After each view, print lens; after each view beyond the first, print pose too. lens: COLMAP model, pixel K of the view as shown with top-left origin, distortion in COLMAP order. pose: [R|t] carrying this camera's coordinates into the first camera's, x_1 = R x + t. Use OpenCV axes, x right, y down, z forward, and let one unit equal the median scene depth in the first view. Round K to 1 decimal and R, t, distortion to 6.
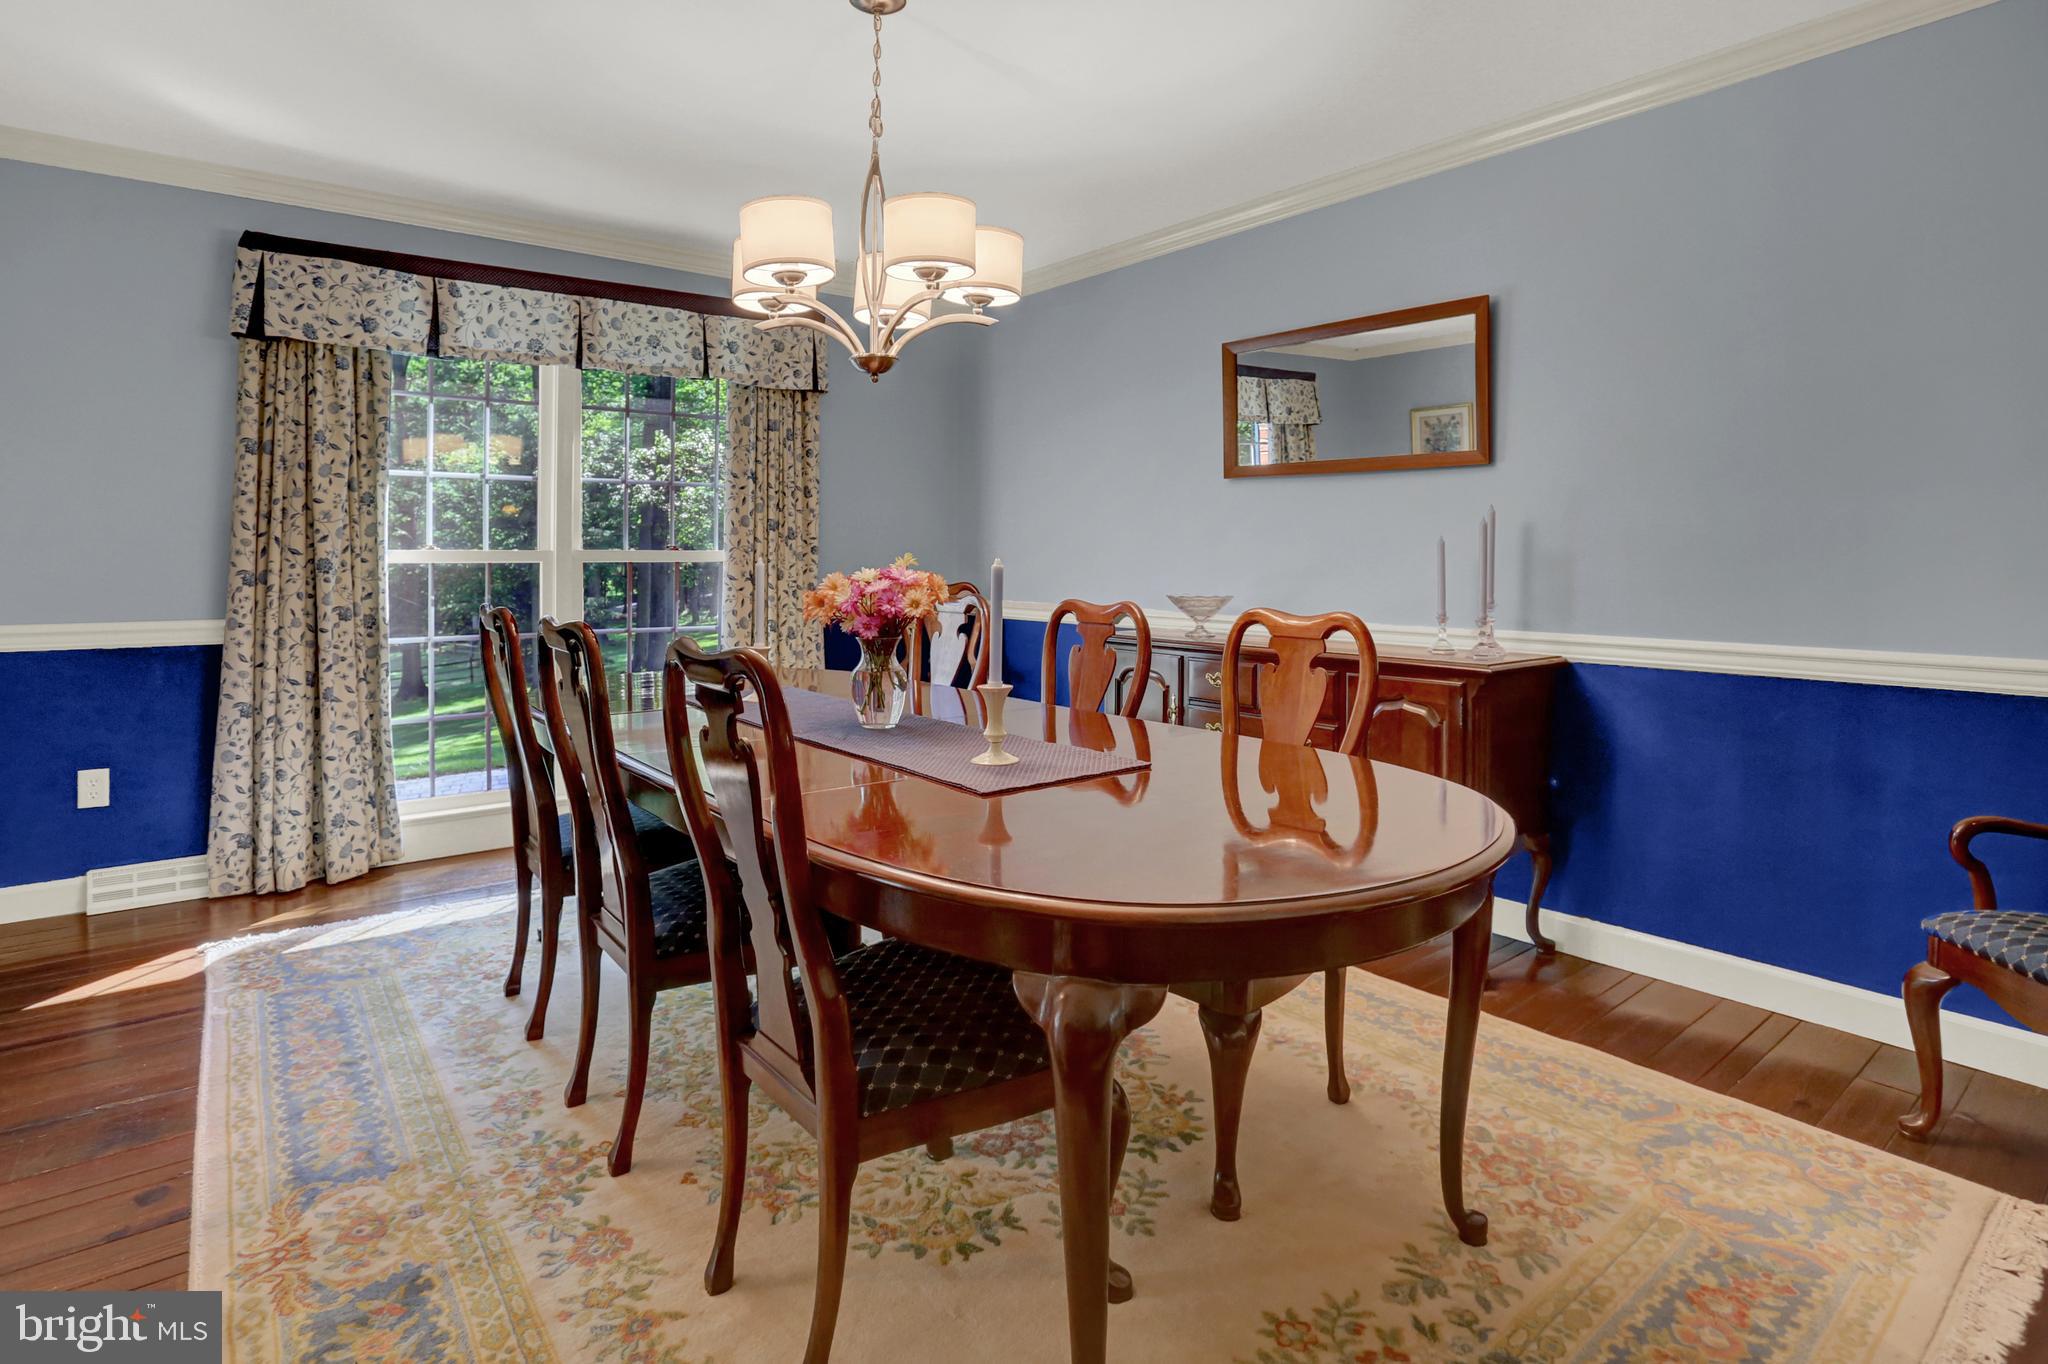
lens RADIAL K [[1068.5, 0, 1022.4], [0, 1068.5, 575.1], [0, 0, 1]] dist [-0.059611, 0.033679]
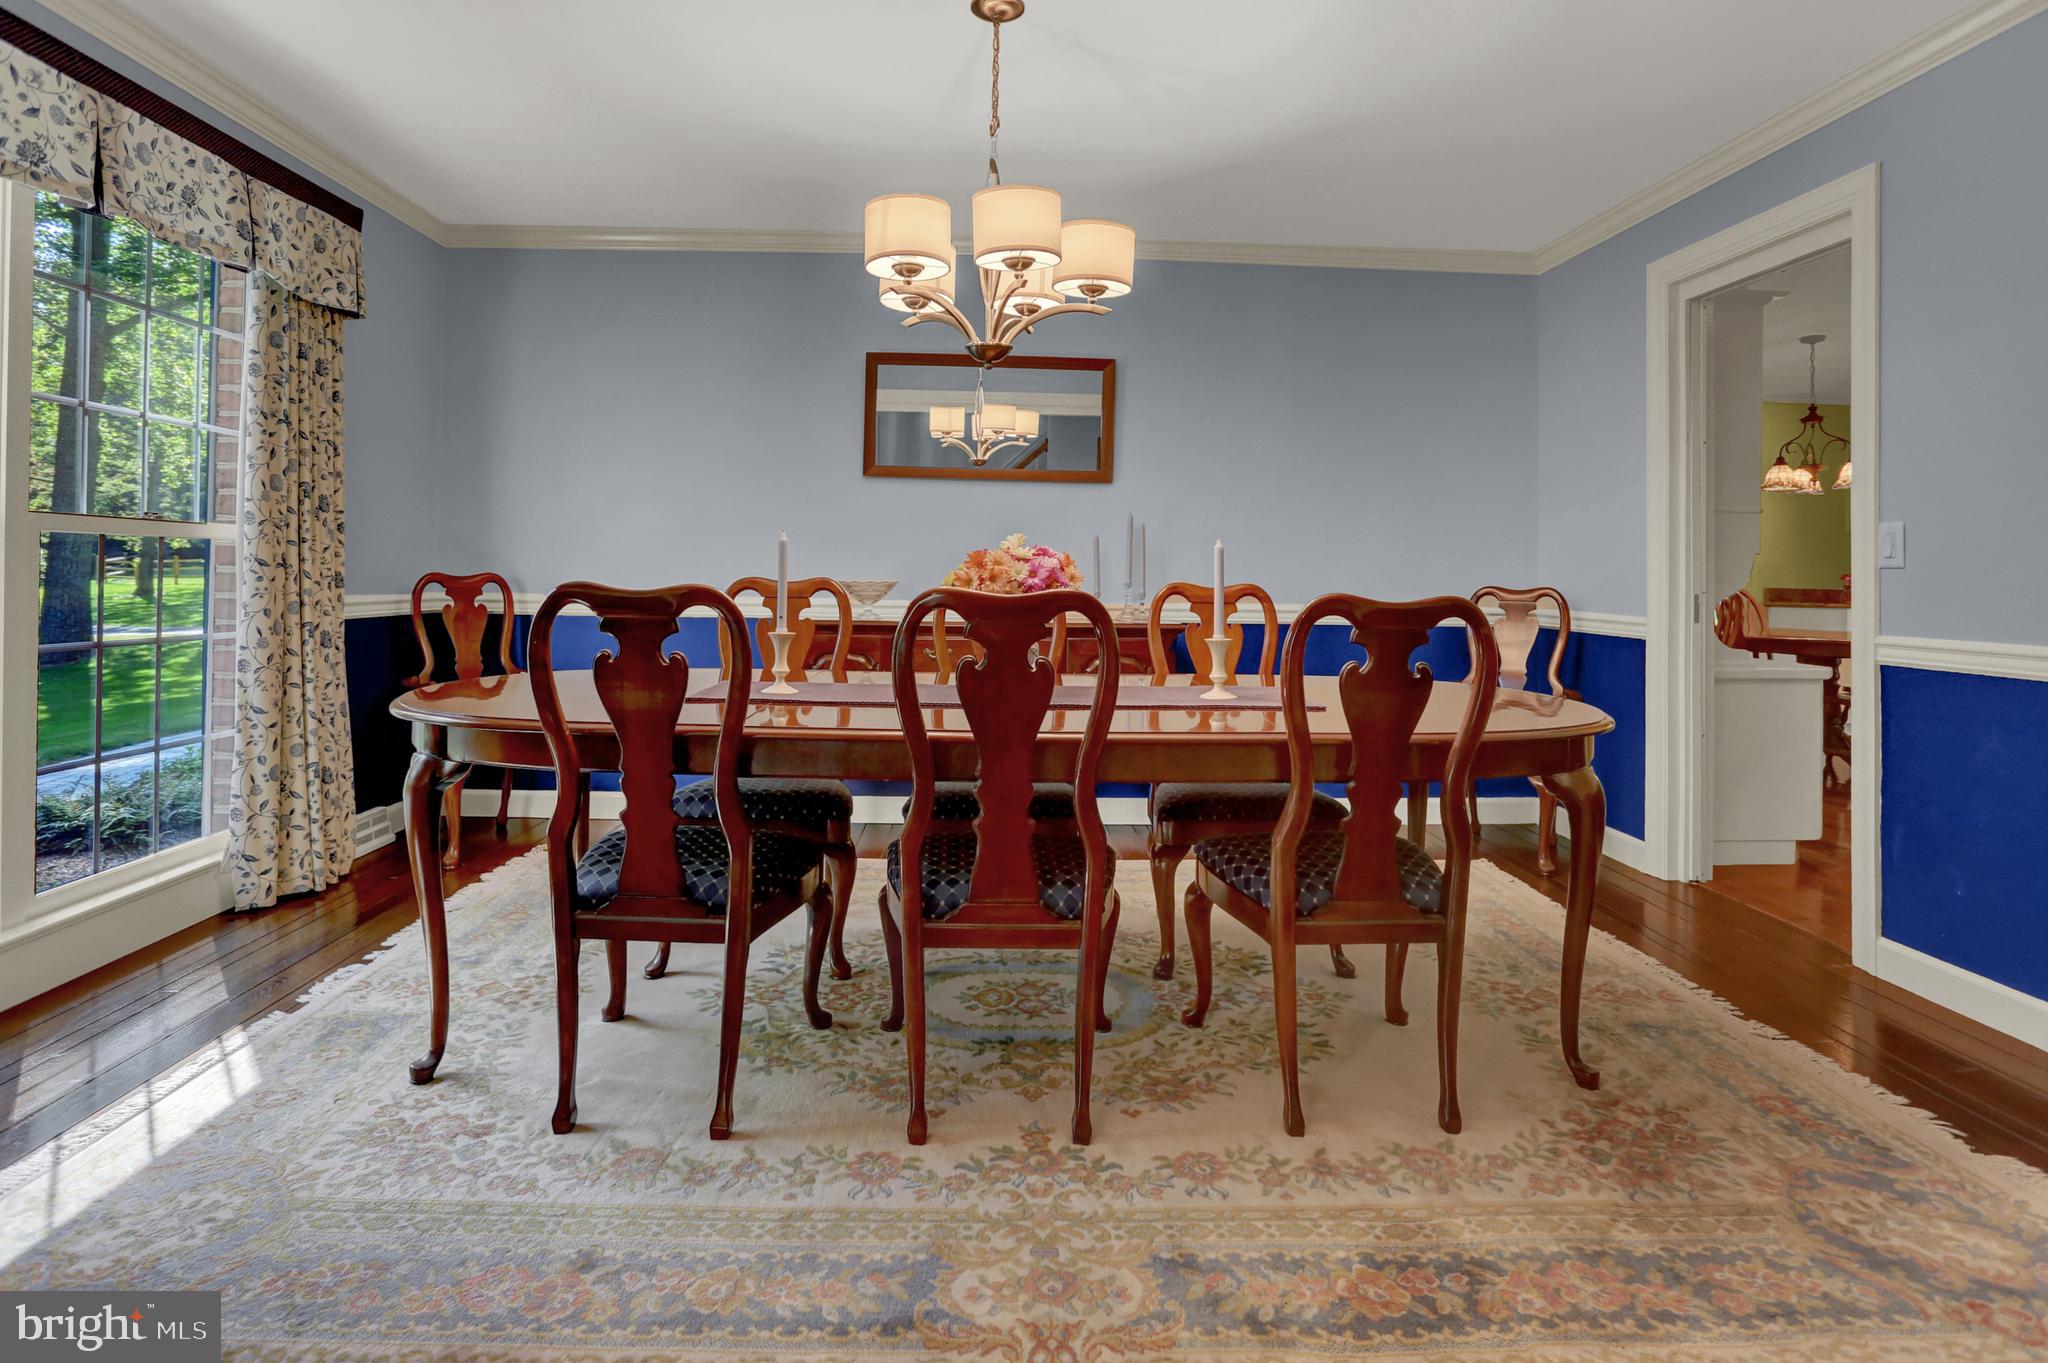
lens RADIAL K [[1068.5, 0, 1022.4], [0, 1068.5, 574.6], [0, 0, 1]] dist [-0.059611, 0.033679]
pose [[0.583002, 0.003728, 0.812462, -0.576769], [0.005372, 0.999950, -0.008443, 0.020176], [-0.812453, 0.009287, 0.582953, 0.216188]]
